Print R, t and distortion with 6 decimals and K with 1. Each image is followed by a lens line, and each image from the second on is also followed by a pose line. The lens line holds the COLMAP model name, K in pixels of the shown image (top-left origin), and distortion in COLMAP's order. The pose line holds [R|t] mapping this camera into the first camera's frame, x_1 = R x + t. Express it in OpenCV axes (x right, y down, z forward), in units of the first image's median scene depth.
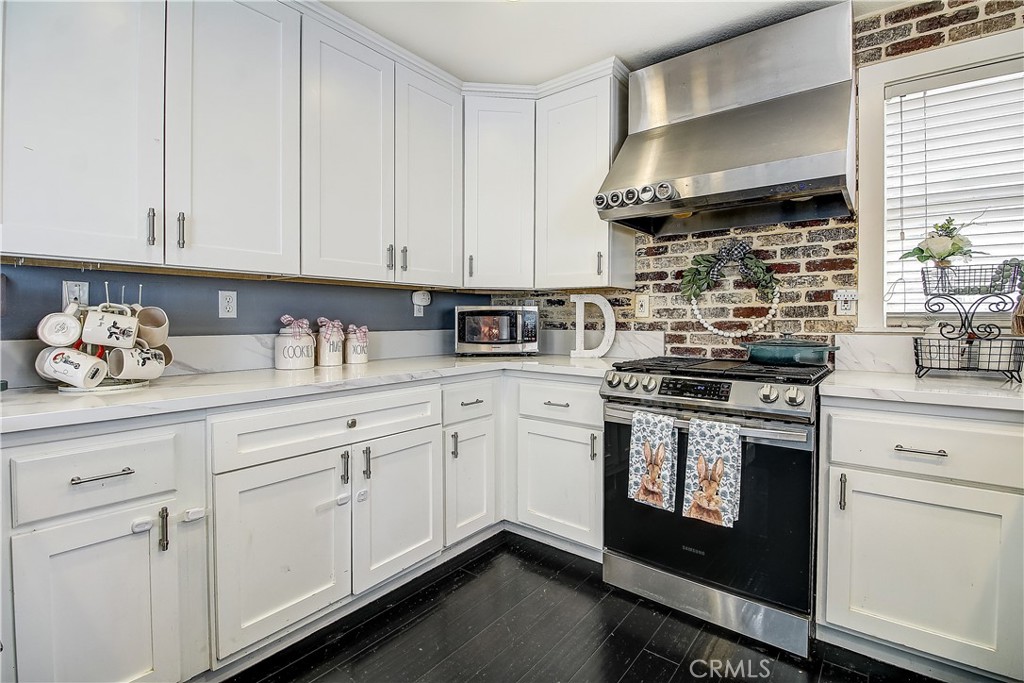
lens RADIAL K [[476.3, 0, 517.4], [0, 476.3, 326.2], [0, 0, 1]] dist [0.001791, -0.014066]
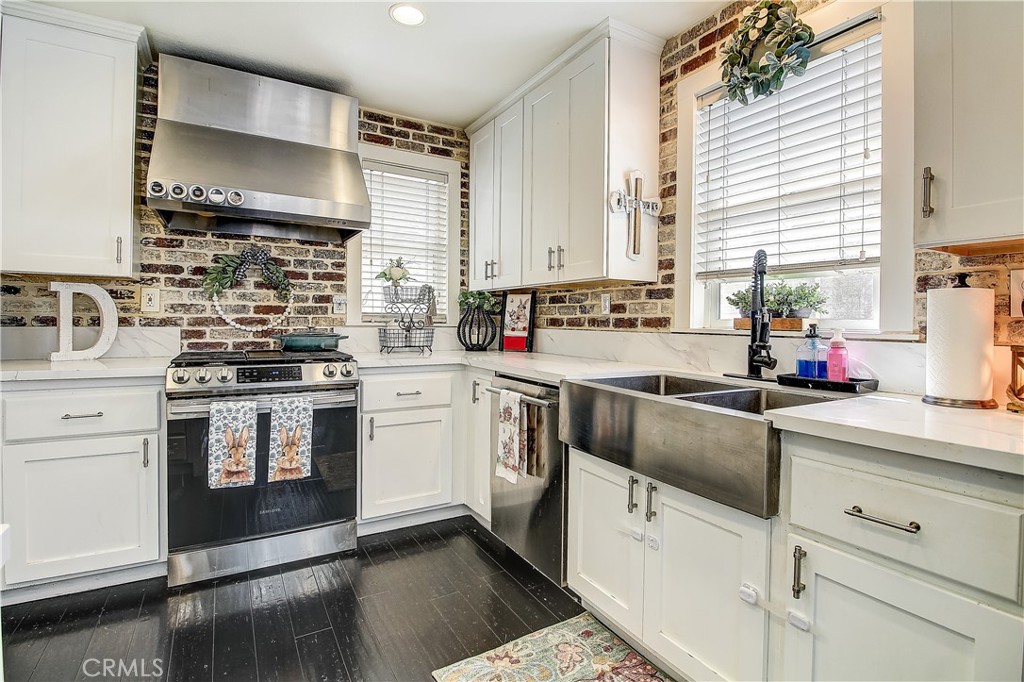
lens RADIAL K [[485.8, 0, 514.1], [0, 485.8, 326.6], [0, 0, 1]] dist [0.002209, -0.014317]
pose [[0.365620, -0.009010, 0.930721, -0.415389], [0.001547, 0.999958, 0.009072, 0.002499], [-0.930763, -0.001877, 0.365618, -0.003420]]
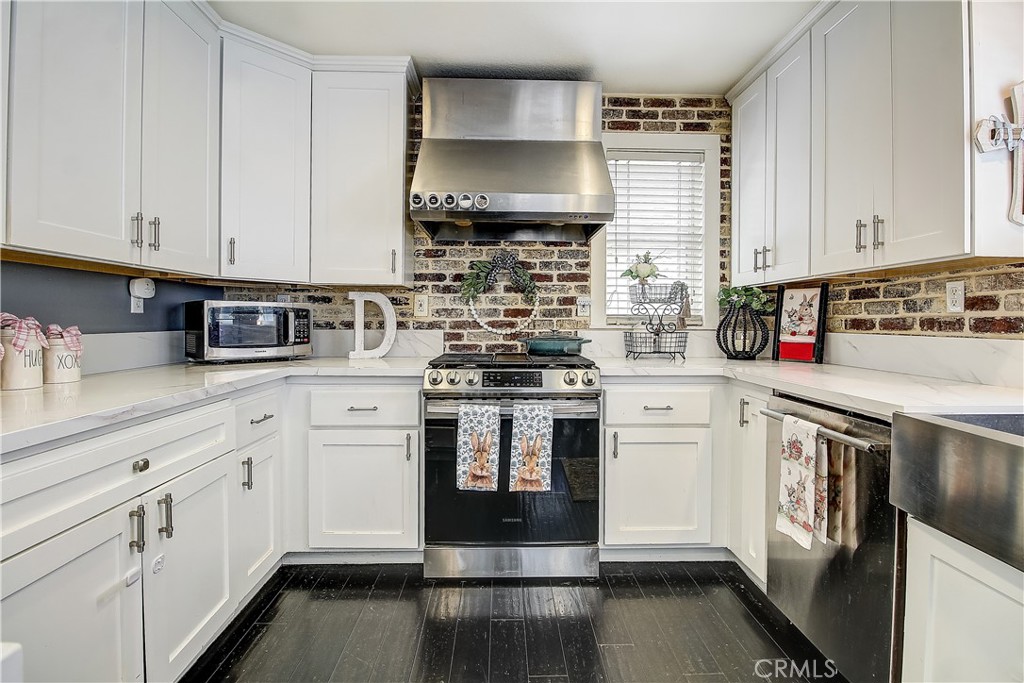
lens RADIAL K [[476.3, 0, 517.4], [0, 476.3, 326.2], [0, 0, 1]] dist [0.001791, -0.014066]
pose [[0.767161, -0.005134, 0.641434, -0.279445], [0.004834, 0.999986, 0.002222, 0.001219], [-0.641436, 0.001396, 0.767175, 0.087500]]
